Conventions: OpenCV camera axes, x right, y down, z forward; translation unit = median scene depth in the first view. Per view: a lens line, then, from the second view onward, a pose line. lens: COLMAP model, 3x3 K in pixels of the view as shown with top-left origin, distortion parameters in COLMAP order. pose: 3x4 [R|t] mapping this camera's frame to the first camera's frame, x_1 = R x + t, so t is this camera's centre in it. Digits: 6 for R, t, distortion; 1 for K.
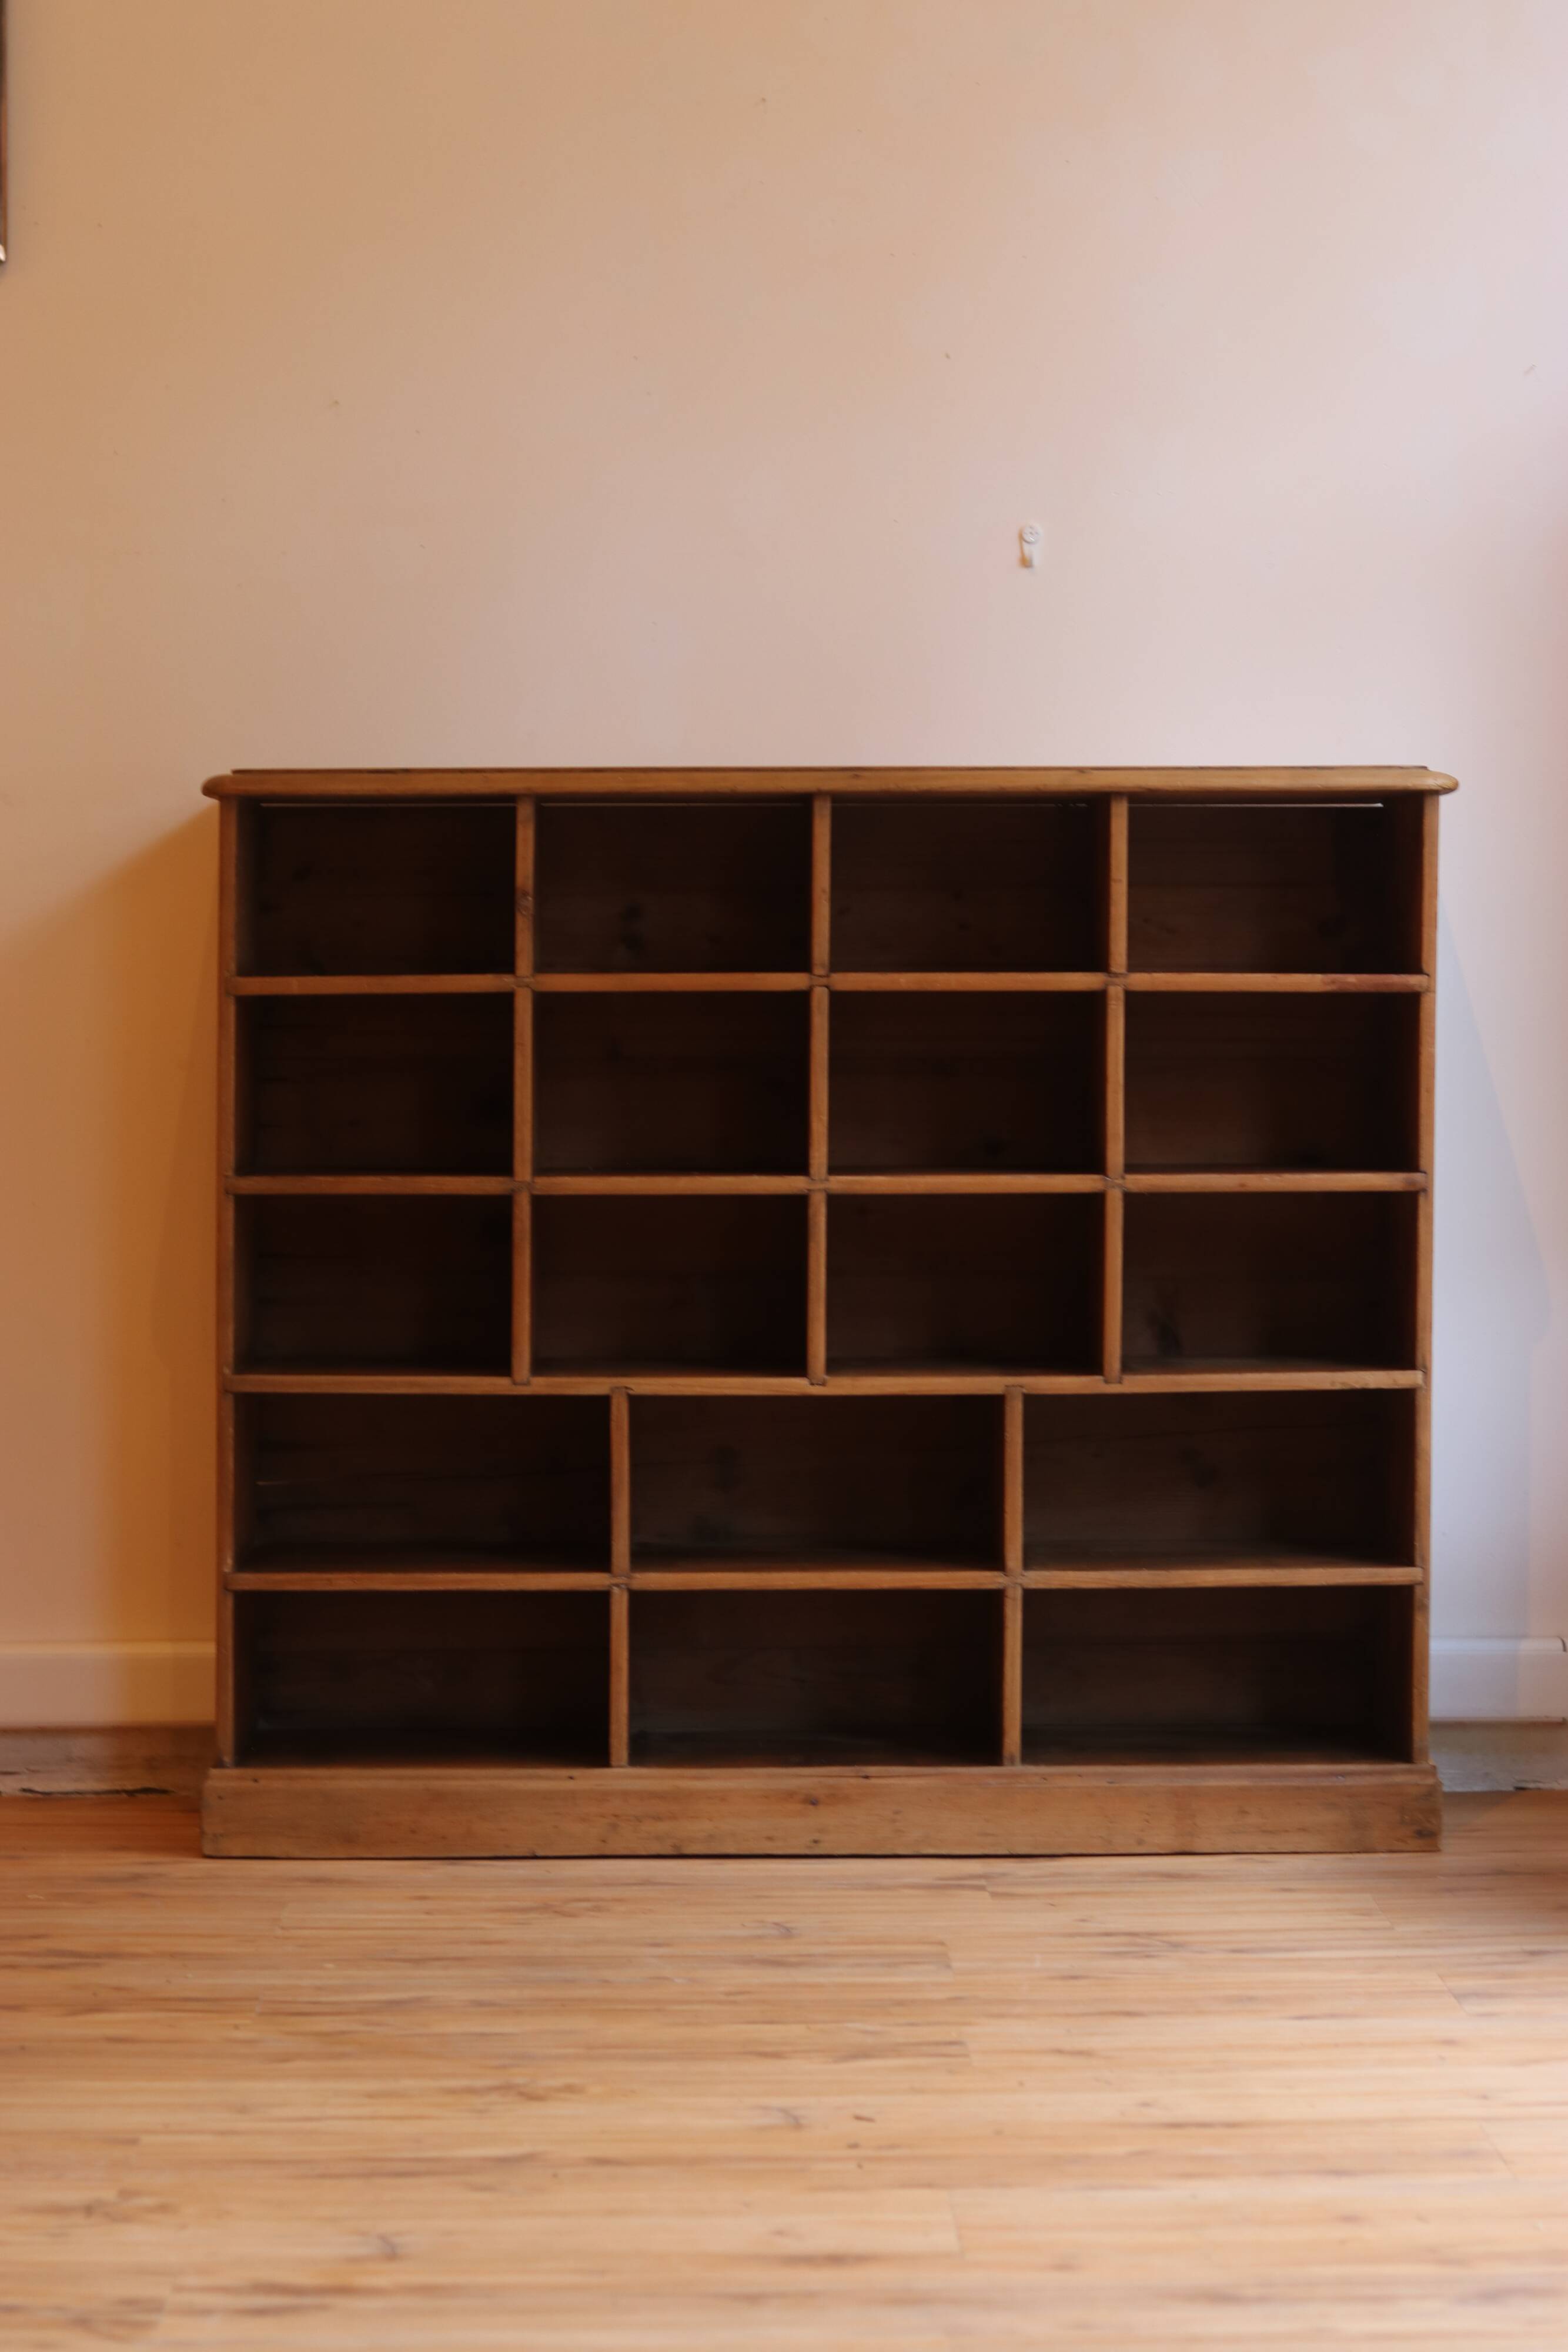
lens RADIAL K [[5810.9, 0, 784.0], [0, 5810.9, 1176.0], [0, 0, 1]] dist [-0.082641, 0.990519]
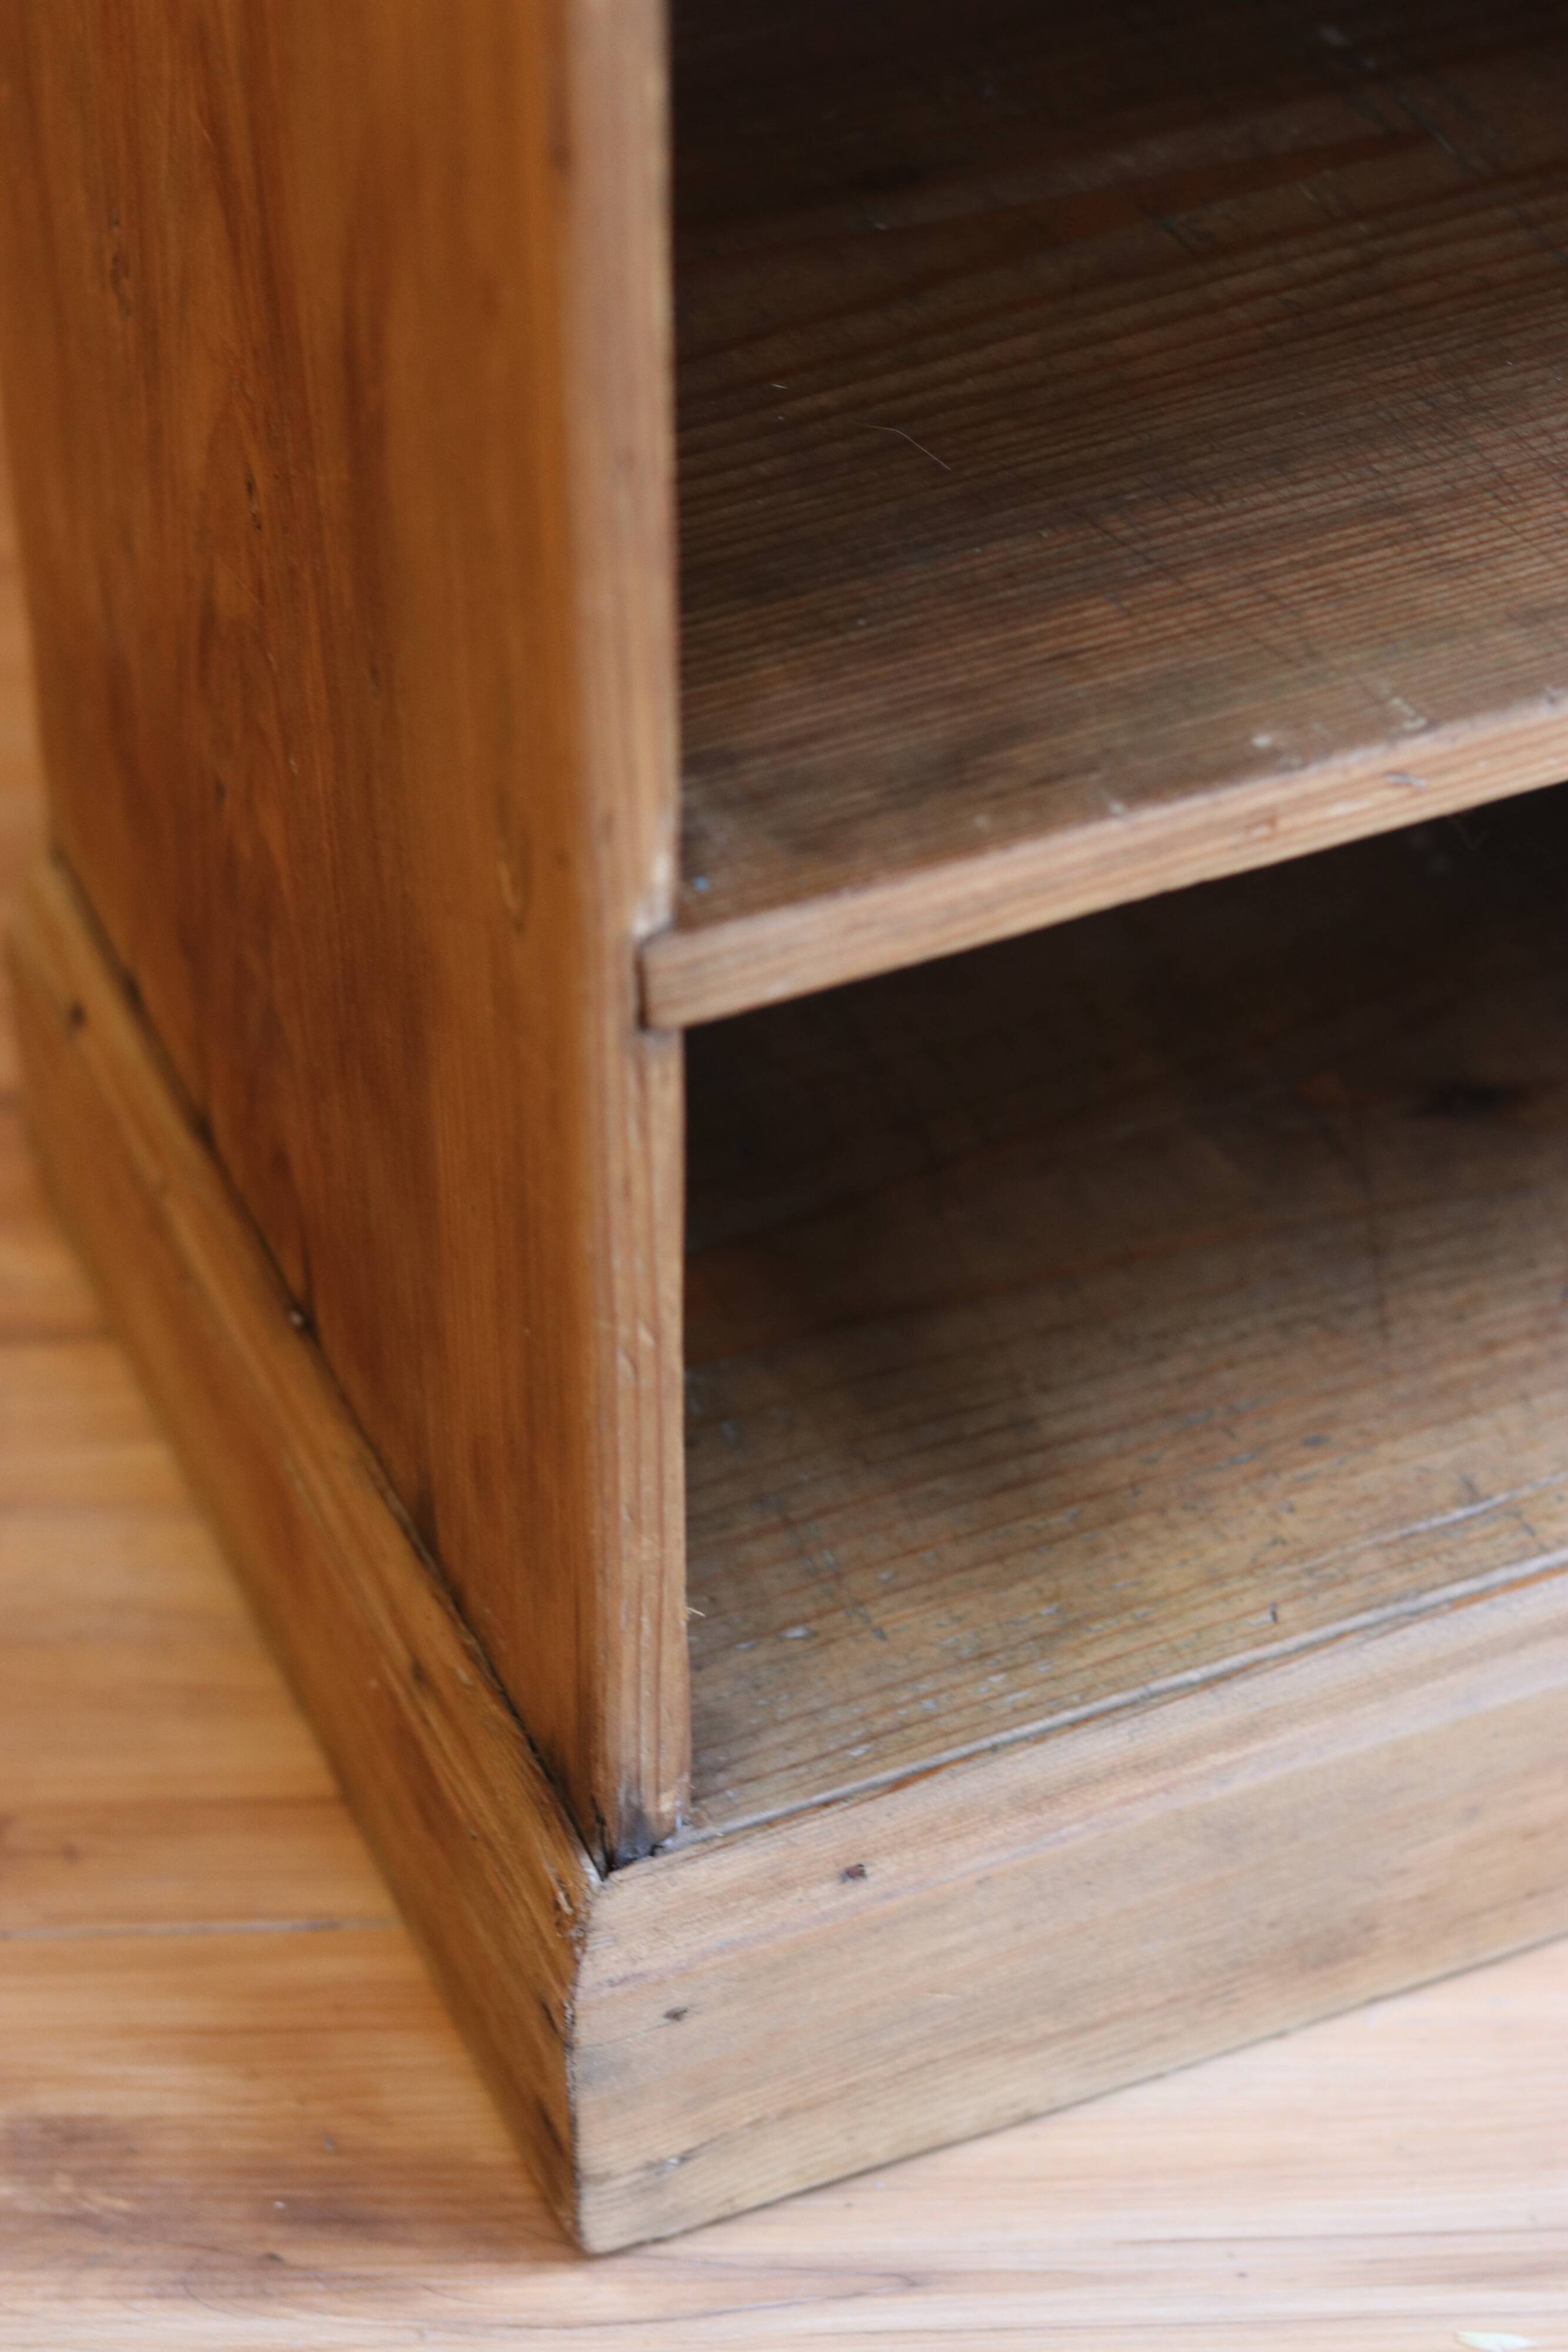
lens RADIAL K [[5810.9, 0, 784.0], [0, 5810.9, 1176.0], [0, 0, 1]] dist [-0.082641, 0.990519]
pose [[0.909707, -0.276747, 0.309587, -0.119983], [0.034106, 0.792819, 0.608501, -0.015408], [-0.413847, -0.543000, 0.730672, 0.754678]]
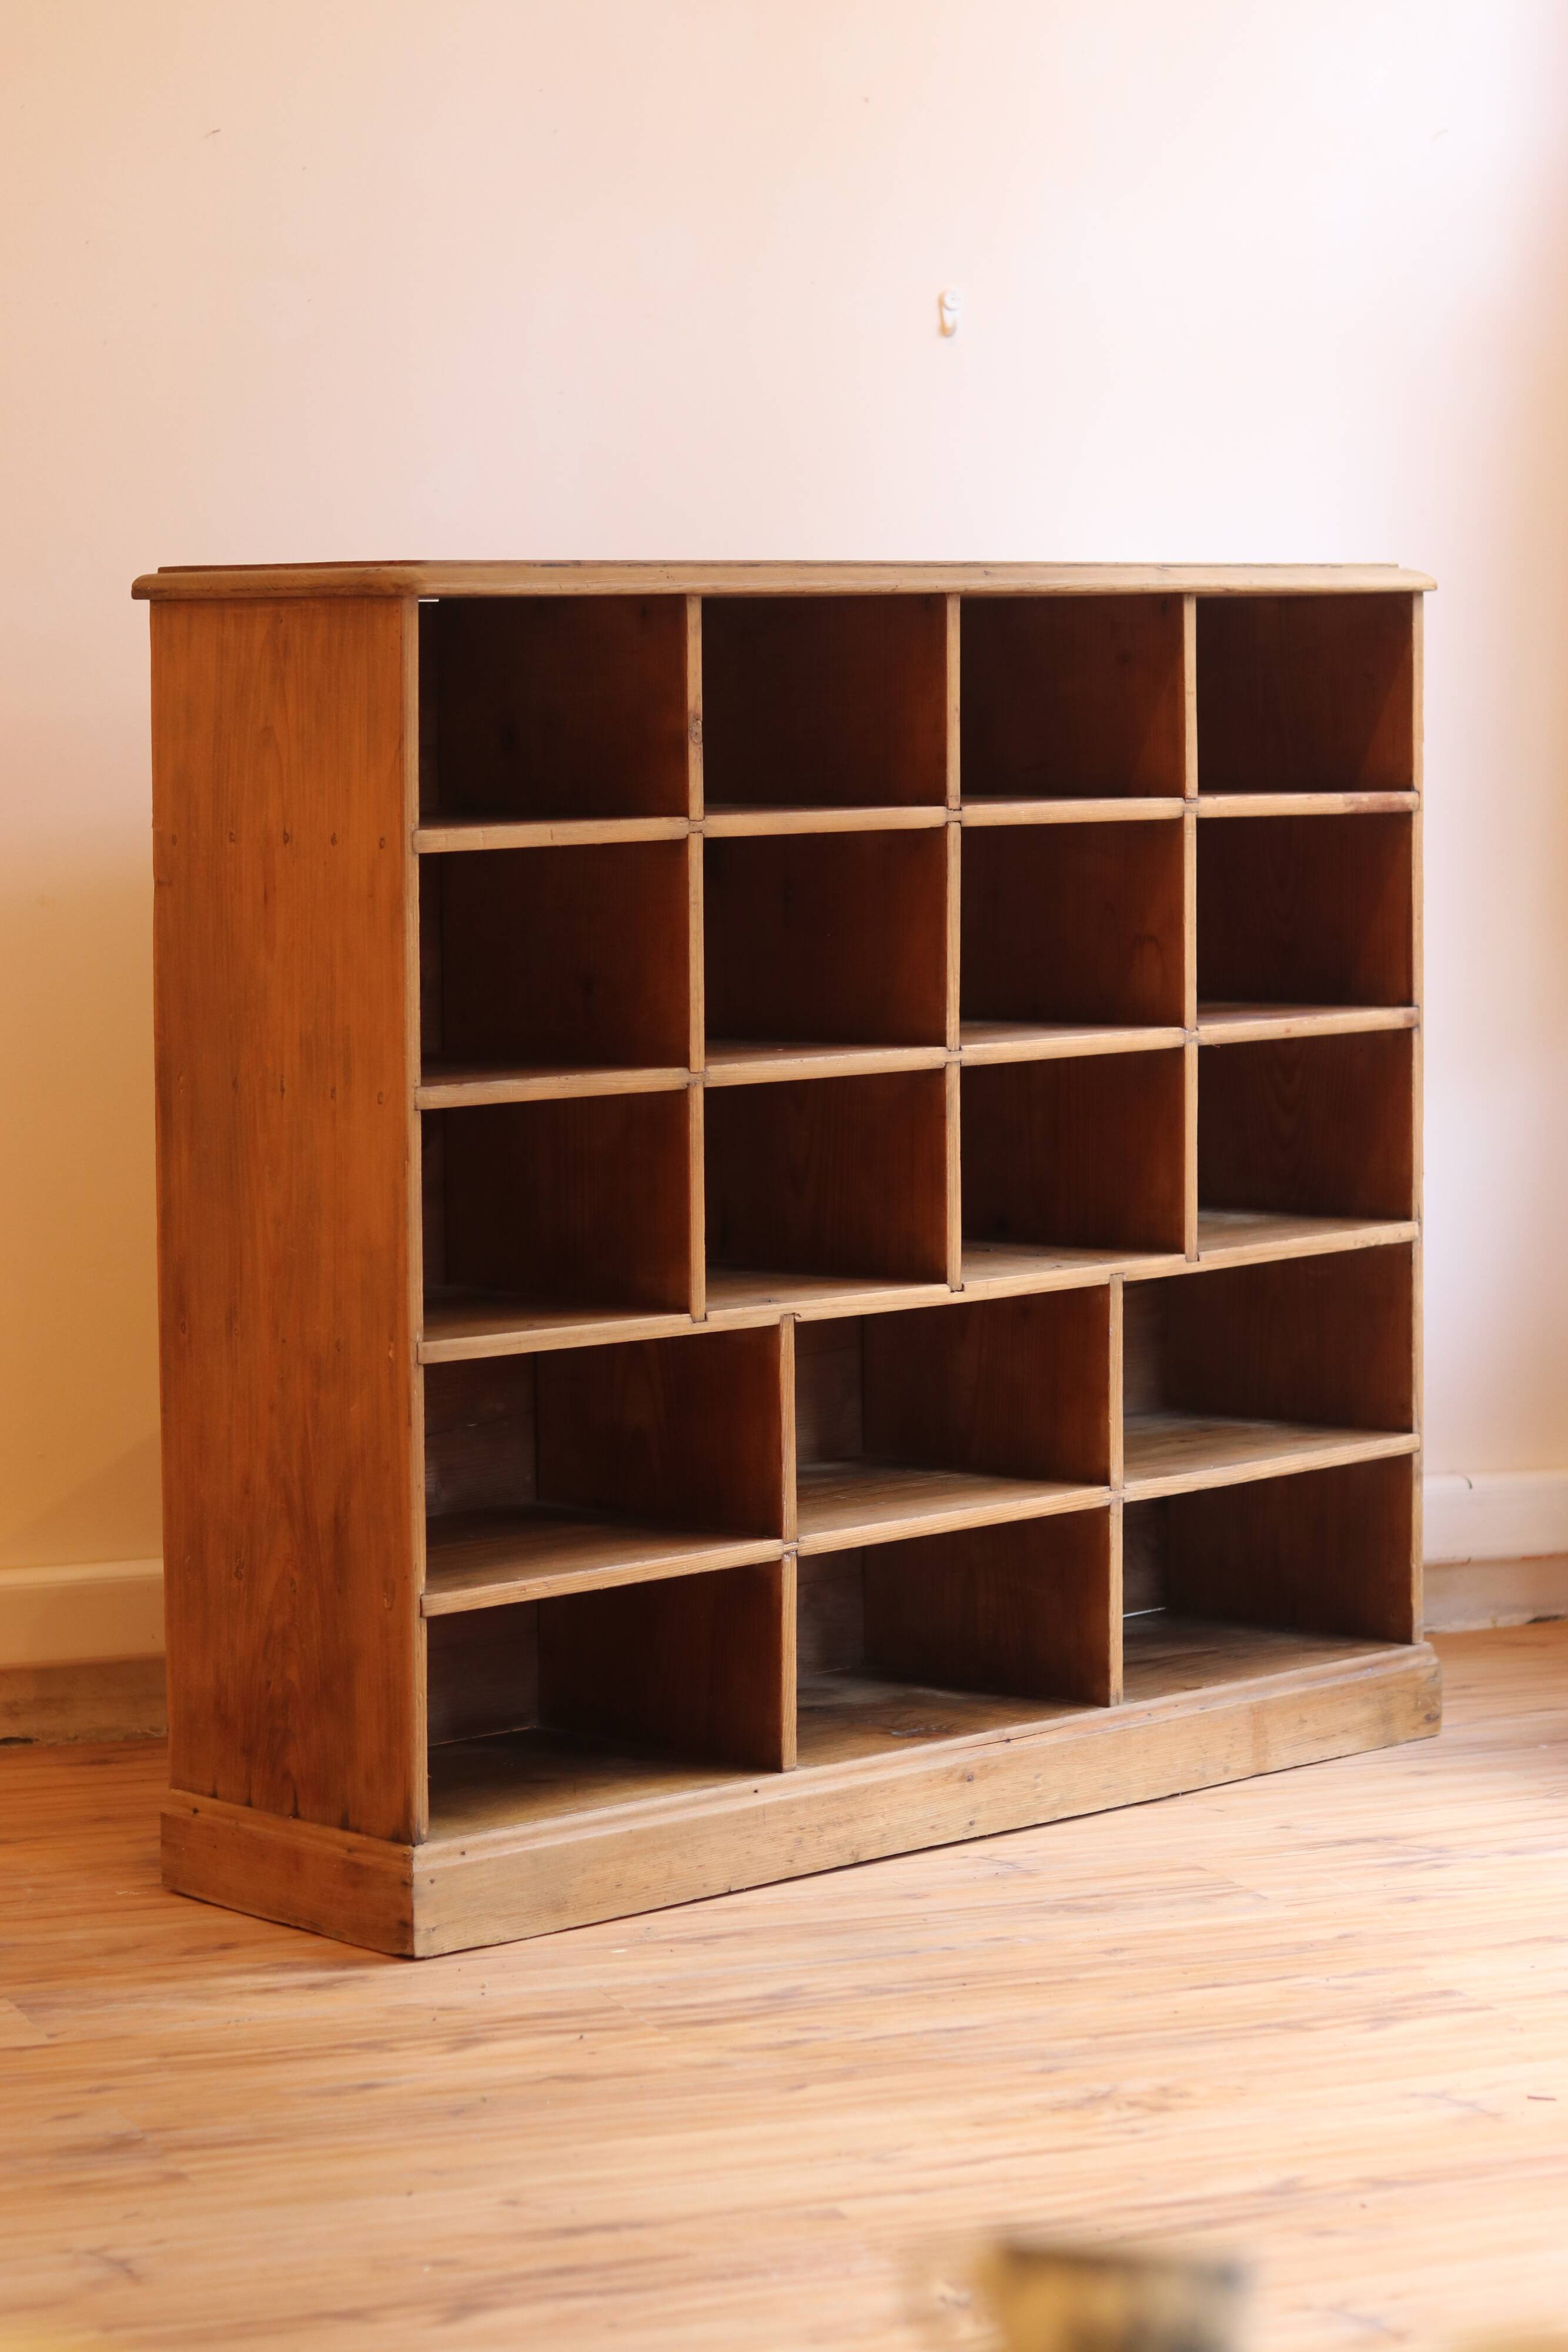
lens RADIAL K [[5810.9, 0, 784.0], [0, 5810.9, 1176.0], [0, 0, 1]] dist [-0.082641, 0.990519]
pose [[0.709040, -0.069650, 0.701720, -0.516345], [0.055941, 0.997530, 0.042486, -0.015627], [-0.702946, 0.009131, 0.711185, 0.348858]]
